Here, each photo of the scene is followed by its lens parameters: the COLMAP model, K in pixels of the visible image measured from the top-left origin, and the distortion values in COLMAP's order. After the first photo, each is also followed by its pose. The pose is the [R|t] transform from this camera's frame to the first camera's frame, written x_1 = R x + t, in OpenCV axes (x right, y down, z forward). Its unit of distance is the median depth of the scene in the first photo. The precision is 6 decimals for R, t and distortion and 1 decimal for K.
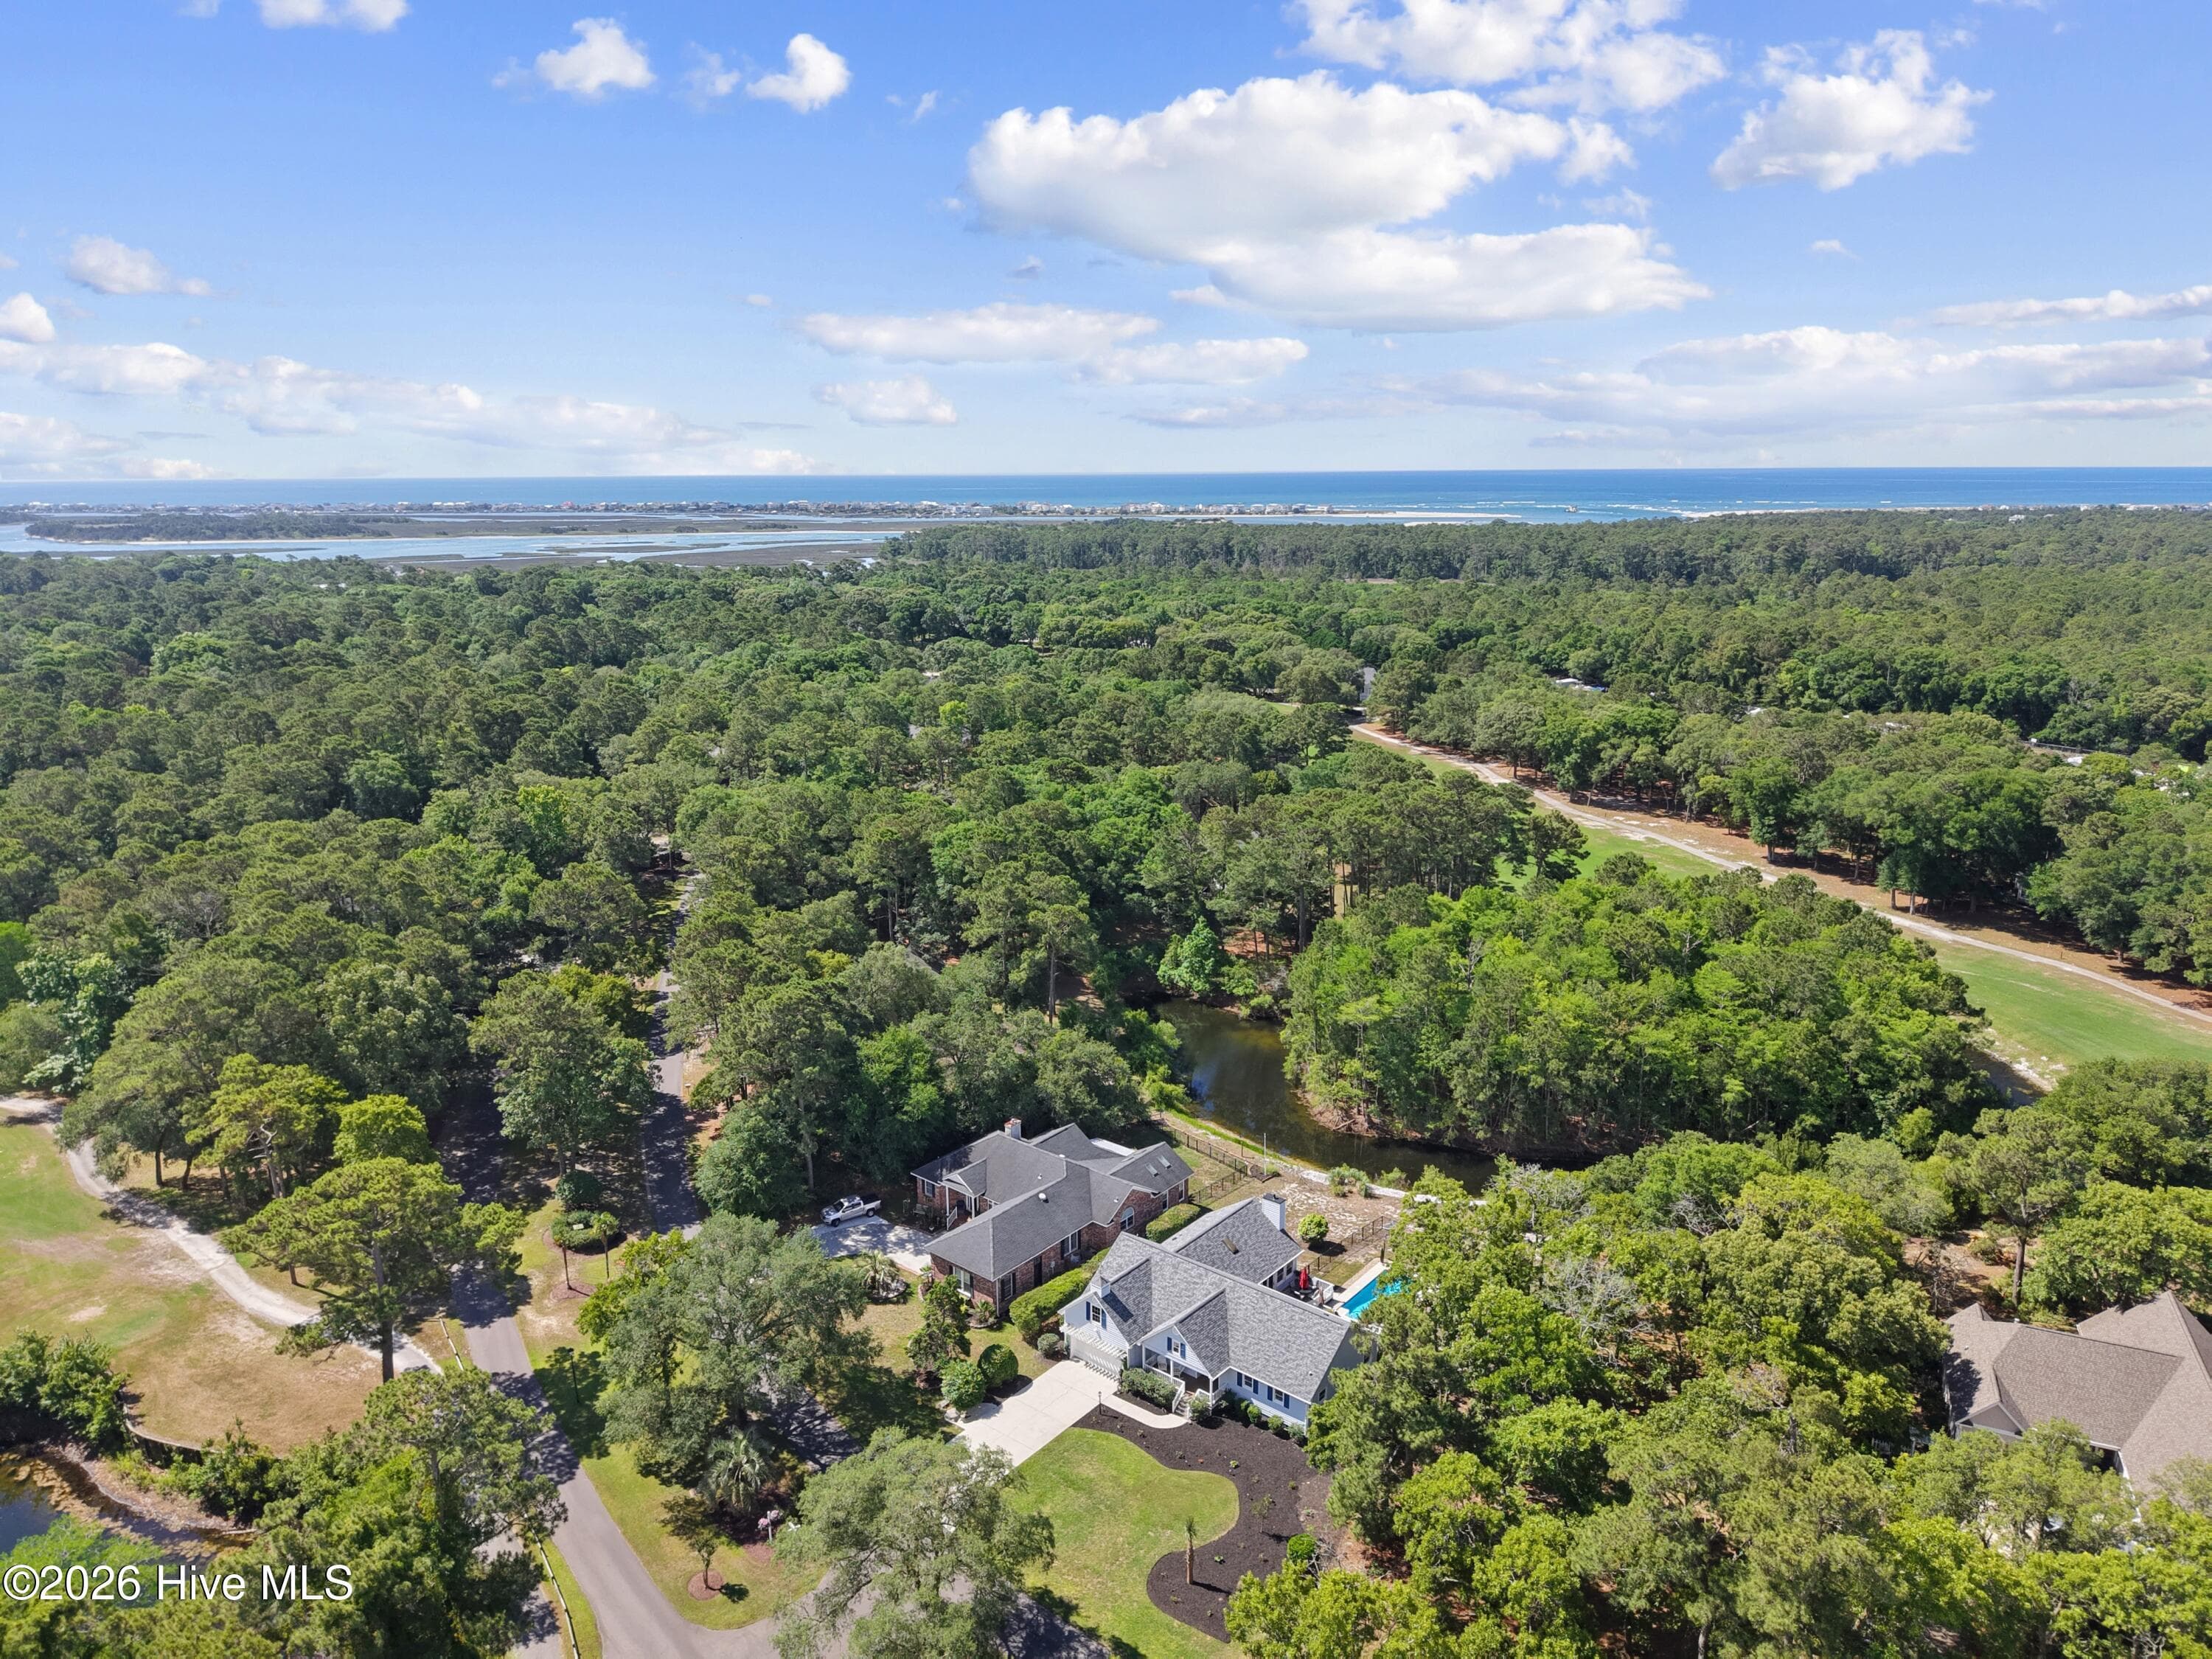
lens RADIAL K [[1471.6, 0, 1087.4], [0, 1471.6, 827.7], [0, 0, 1]] dist [0.056704, -0.112940]
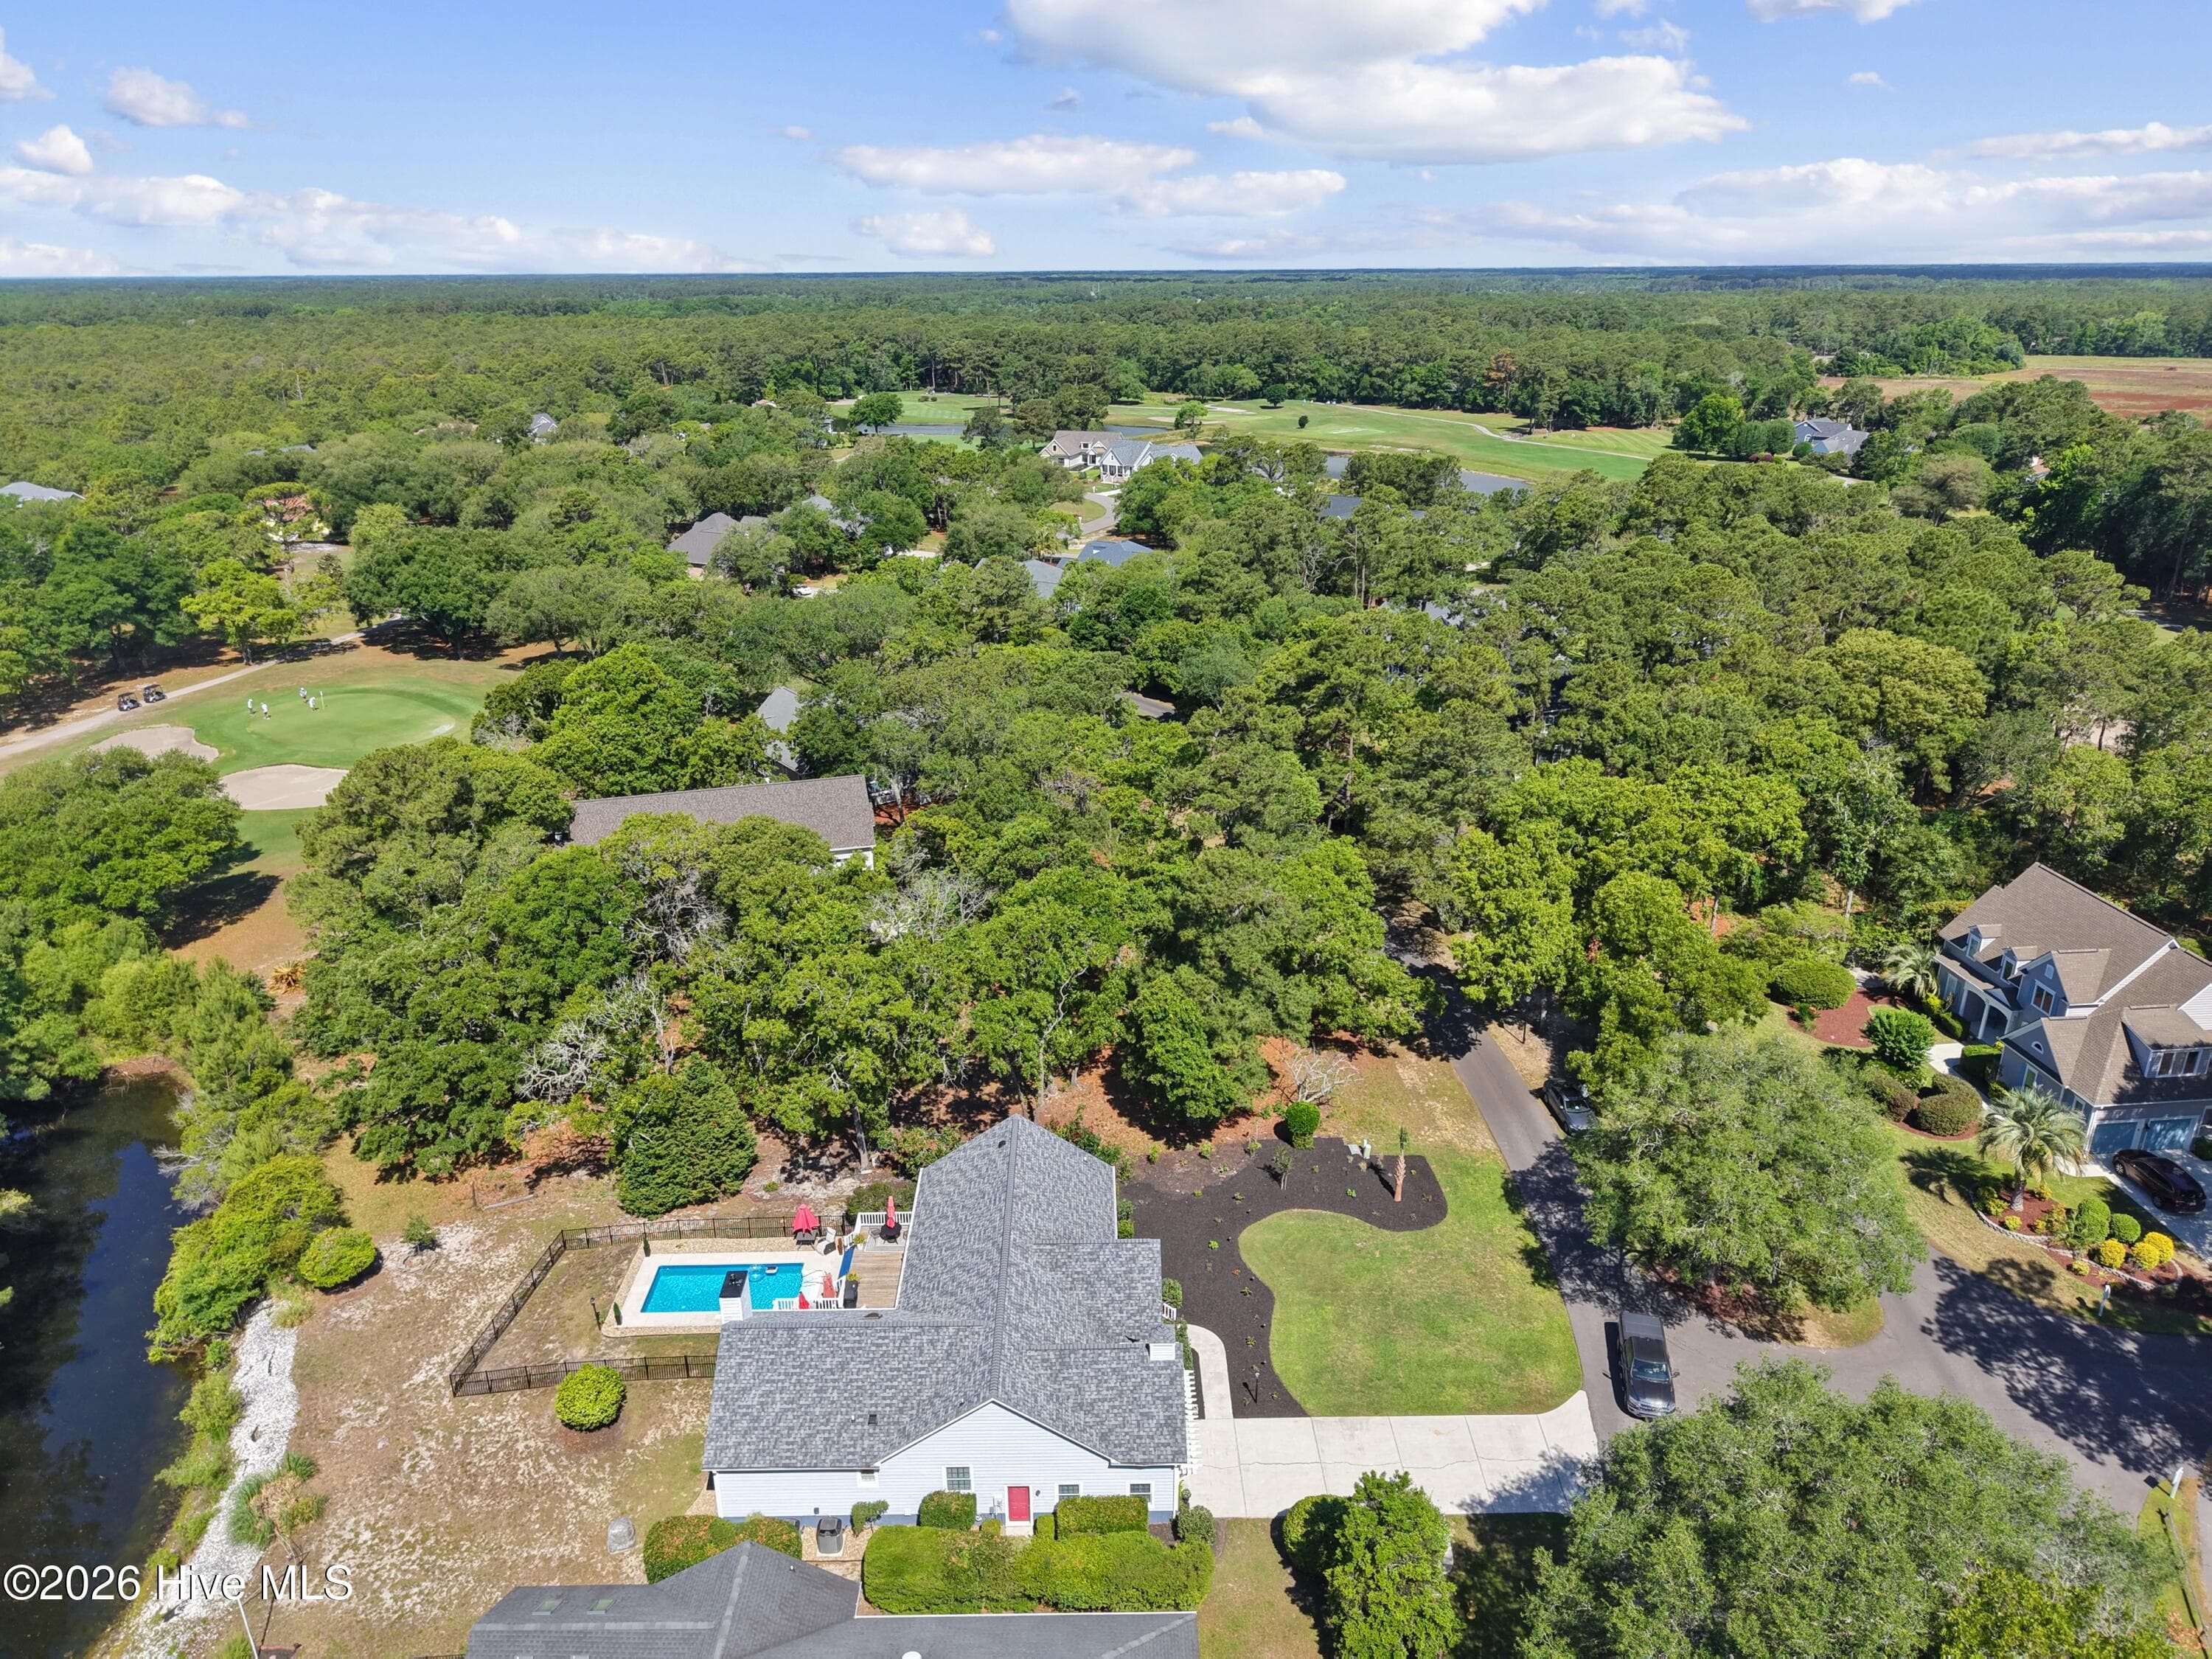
lens RADIAL K [[1466.3, 0, 1105.5], [0, 1466.3, 831.3], [0, 0, 1]] dist [0.041085, -0.049041]
pose [[-0.655165, -0.257626, 0.710203, -0.245621], [0.191093, 0.852981, 0.485703, -0.098914], [-0.730919, 0.453930, -0.509612, 0.916604]]
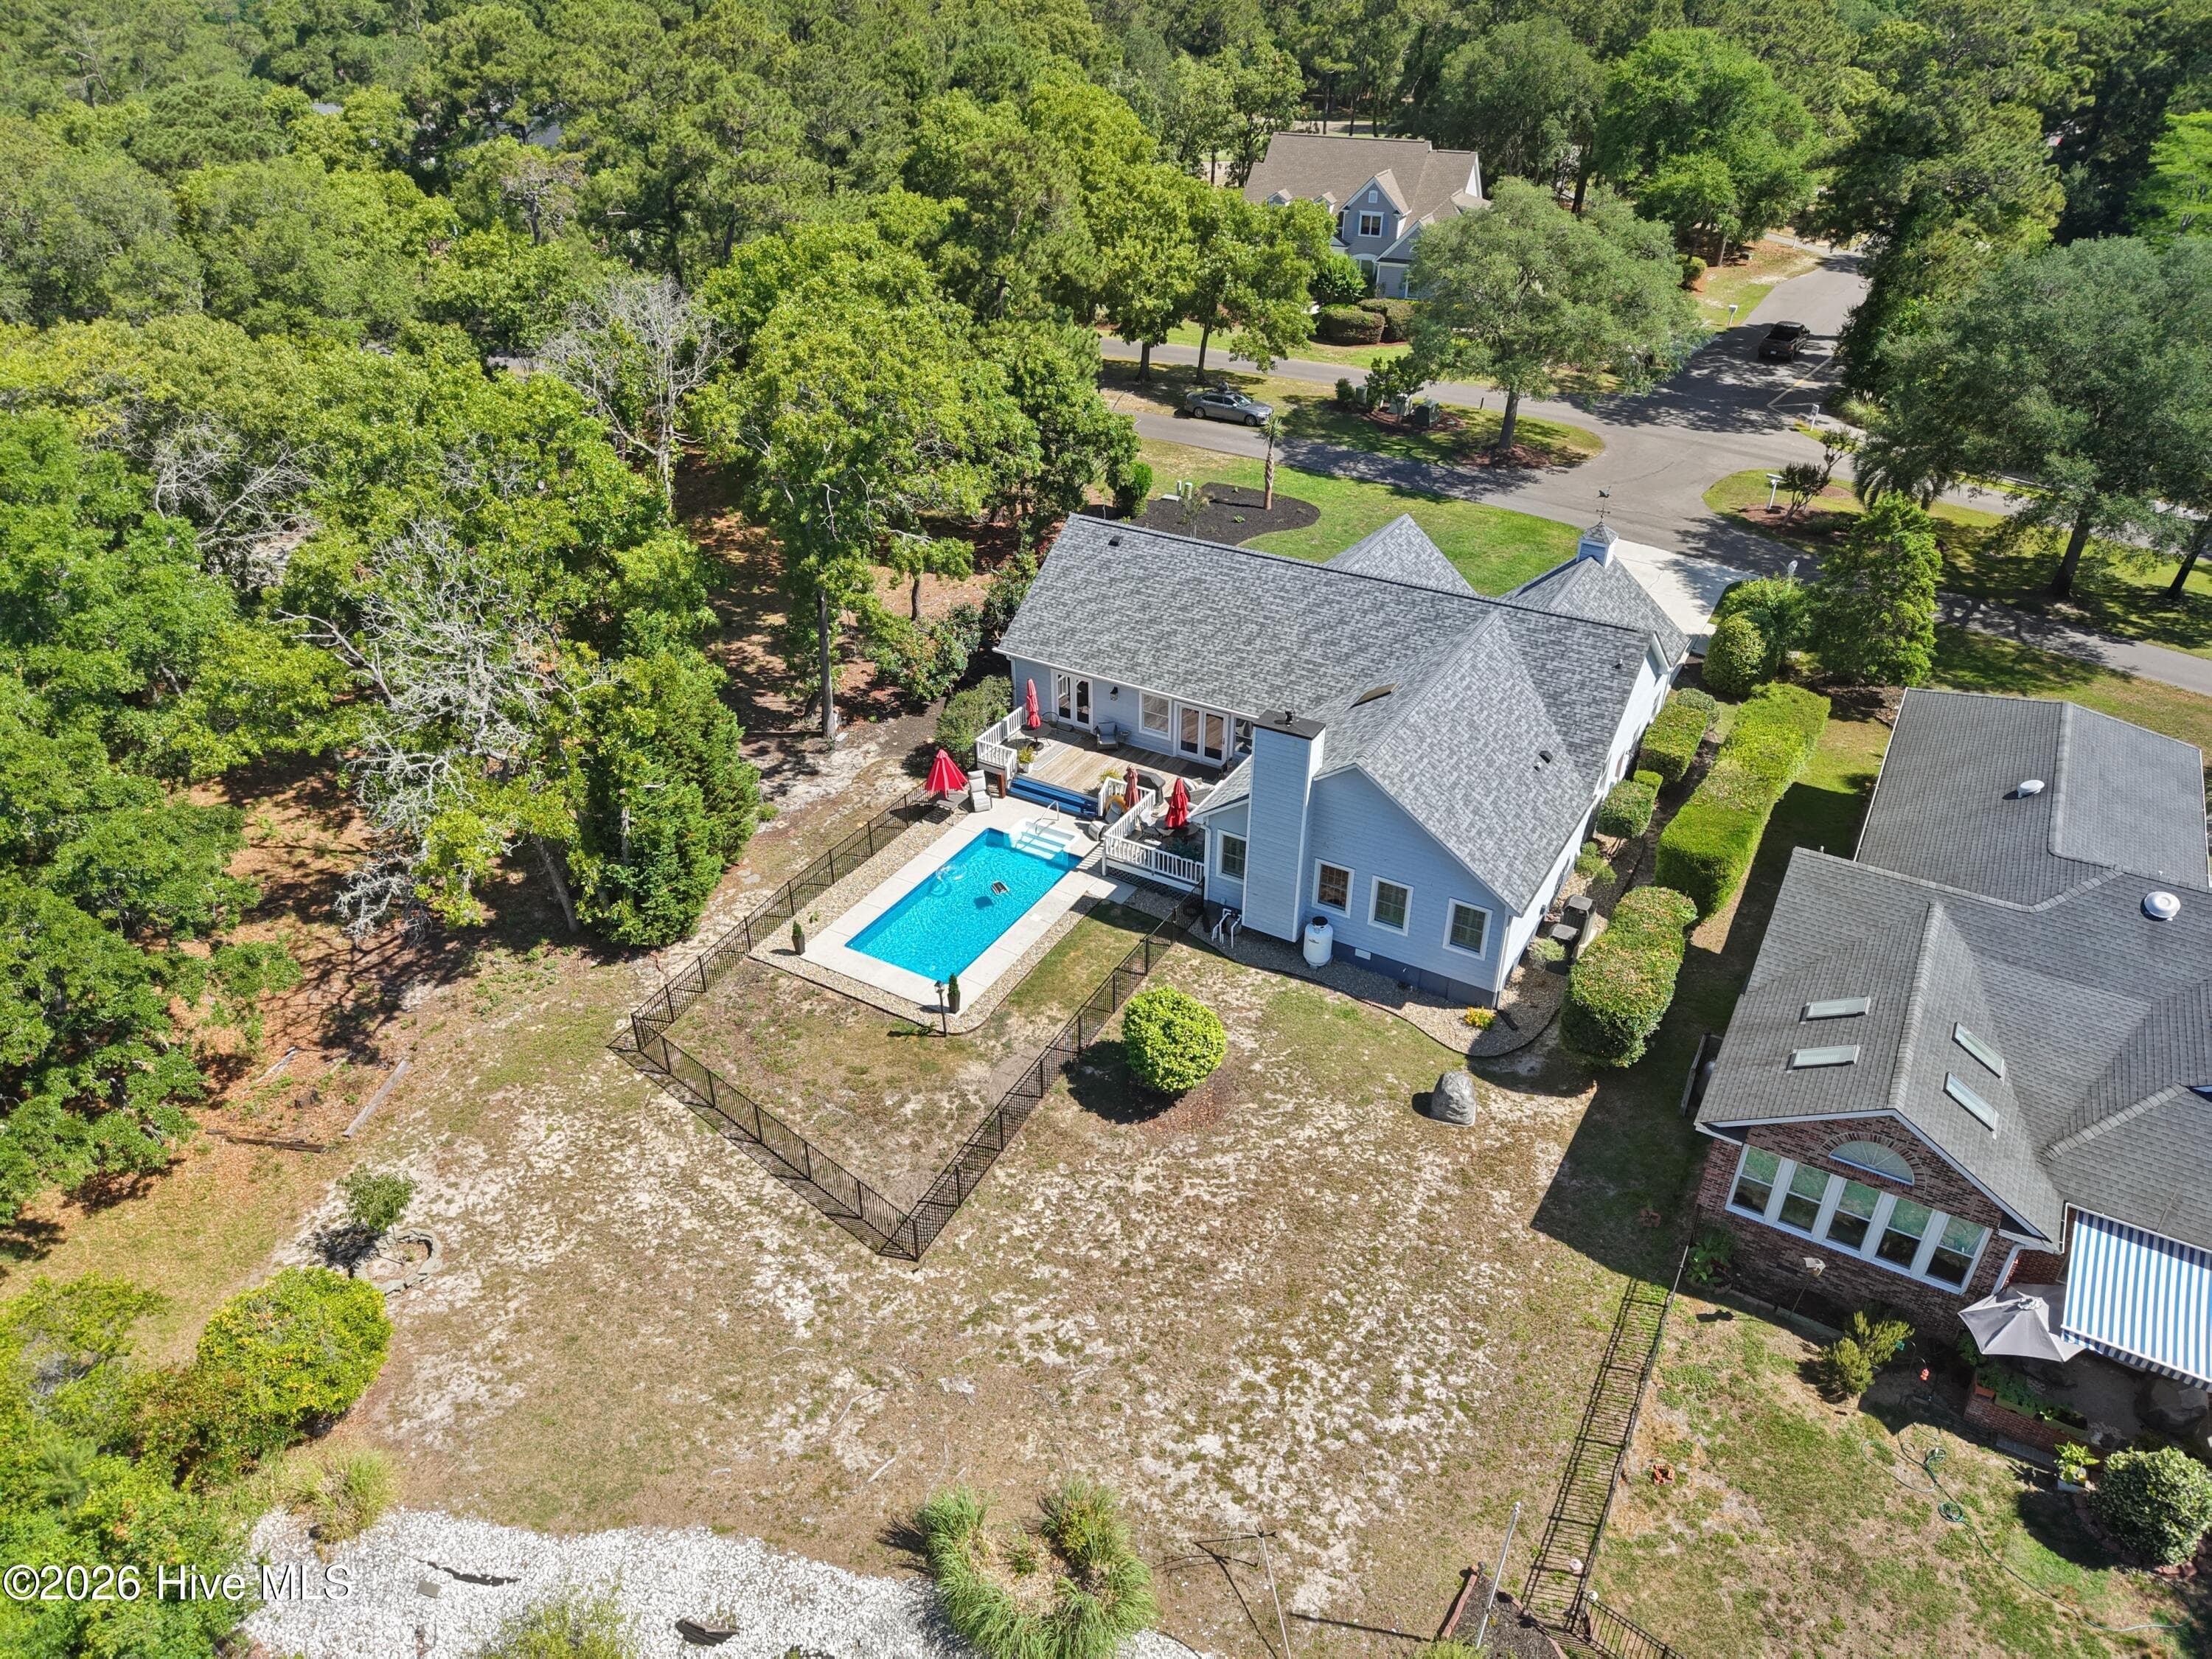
lens RADIAL K [[1455.5, 0, 1096.0], [0, 1455.5, 830.7], [0, 0, 1]] dist [0.077896, -0.095951]
pose [[-0.986901, 0.098034, -0.128124, 0.175917], [-0.024229, 0.695109, 0.718496, 0.032225], [0.159497, 0.712189, -0.683629, 1.024608]]
